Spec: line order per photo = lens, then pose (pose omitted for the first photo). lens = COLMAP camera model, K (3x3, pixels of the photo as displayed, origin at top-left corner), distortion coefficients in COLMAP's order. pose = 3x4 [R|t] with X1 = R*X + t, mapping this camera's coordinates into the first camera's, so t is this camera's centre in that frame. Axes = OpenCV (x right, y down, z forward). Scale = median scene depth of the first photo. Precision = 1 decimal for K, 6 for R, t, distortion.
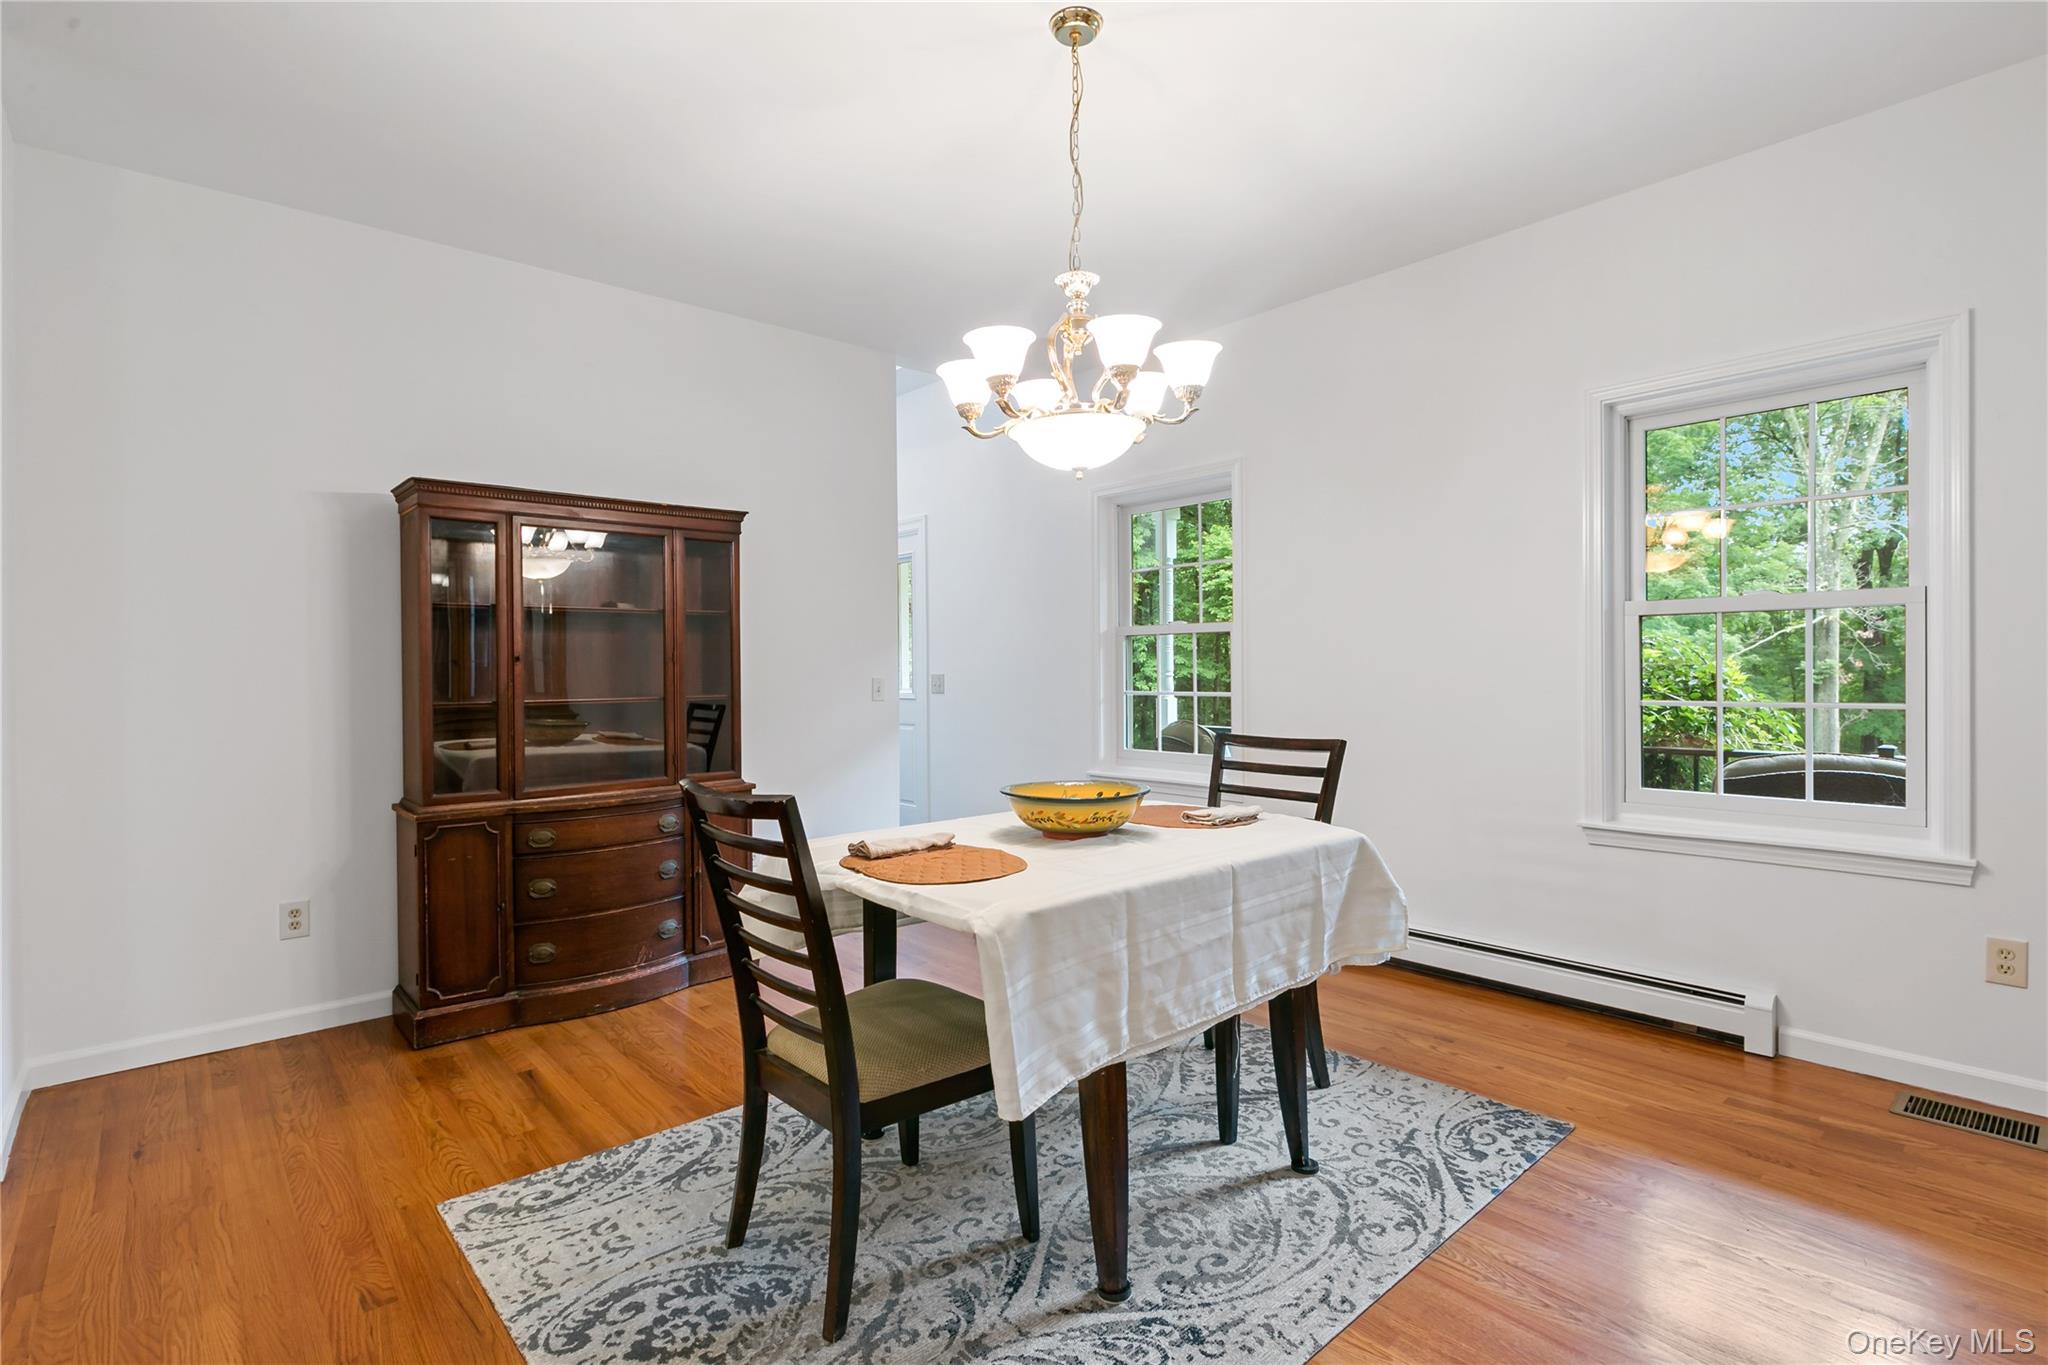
lens RADIAL K [[976.1, 0, 1019.2], [0, 976.1, 673.0], [0, 0, 1]] dist [-0.001952, -0.000279]
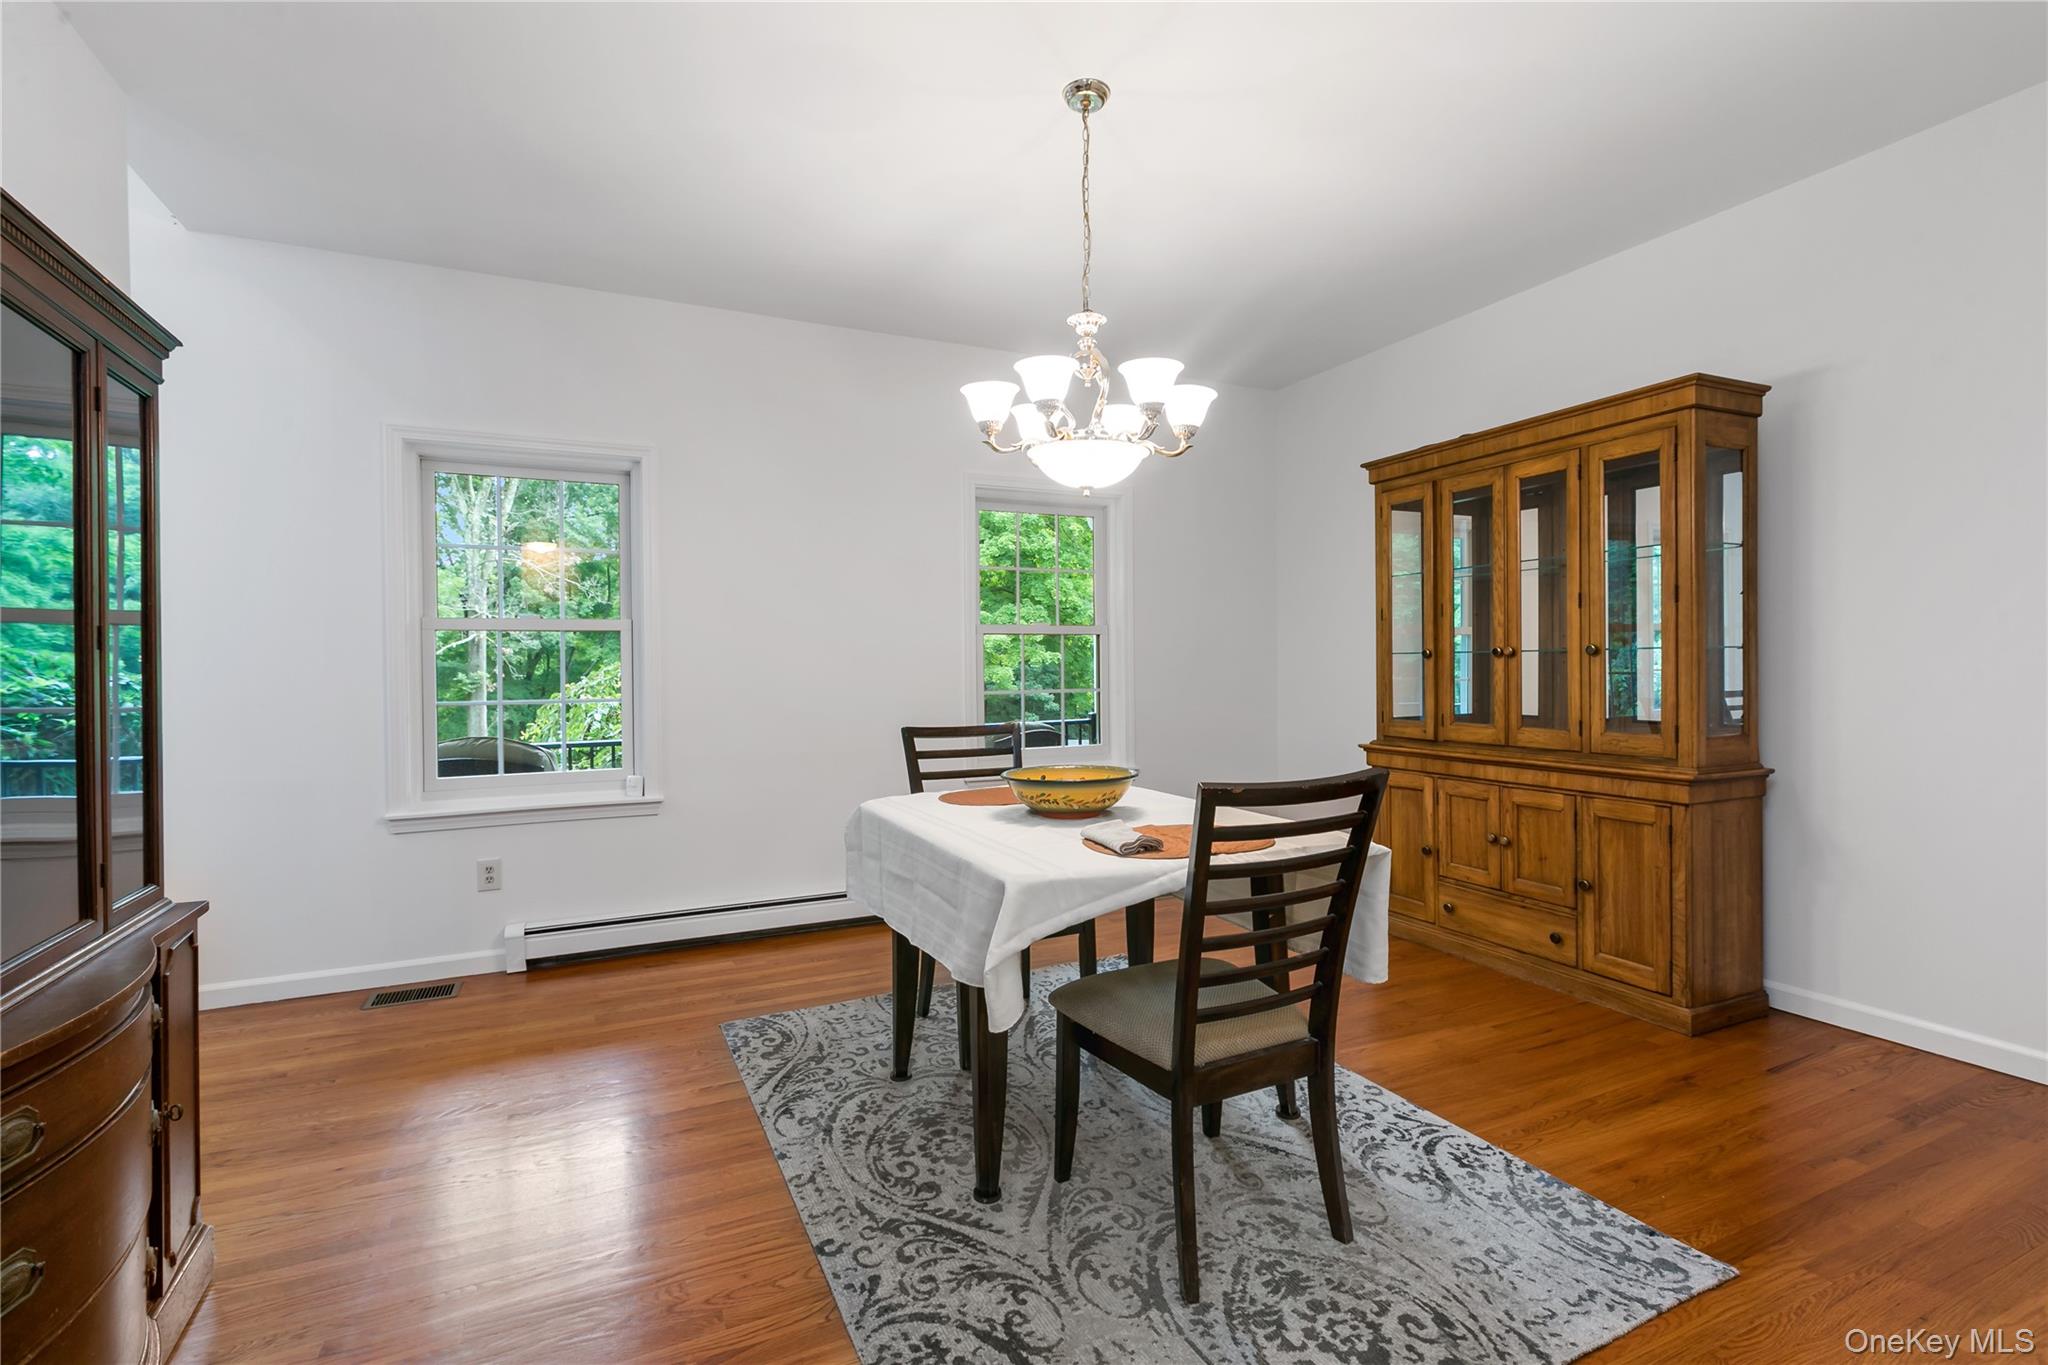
lens RADIAL K [[936.7, 0, 1013.8], [0, 936.7, 675.7], [0, 0, 1]] dist [-0.000160, -0.000474]
pose [[0.270190, 0.001044, 0.962807, -1.007273], [0.008026, 0.999962, -0.003337, 0.011758], [-0.962774, 0.008629, 0.270171, 0.792253]]
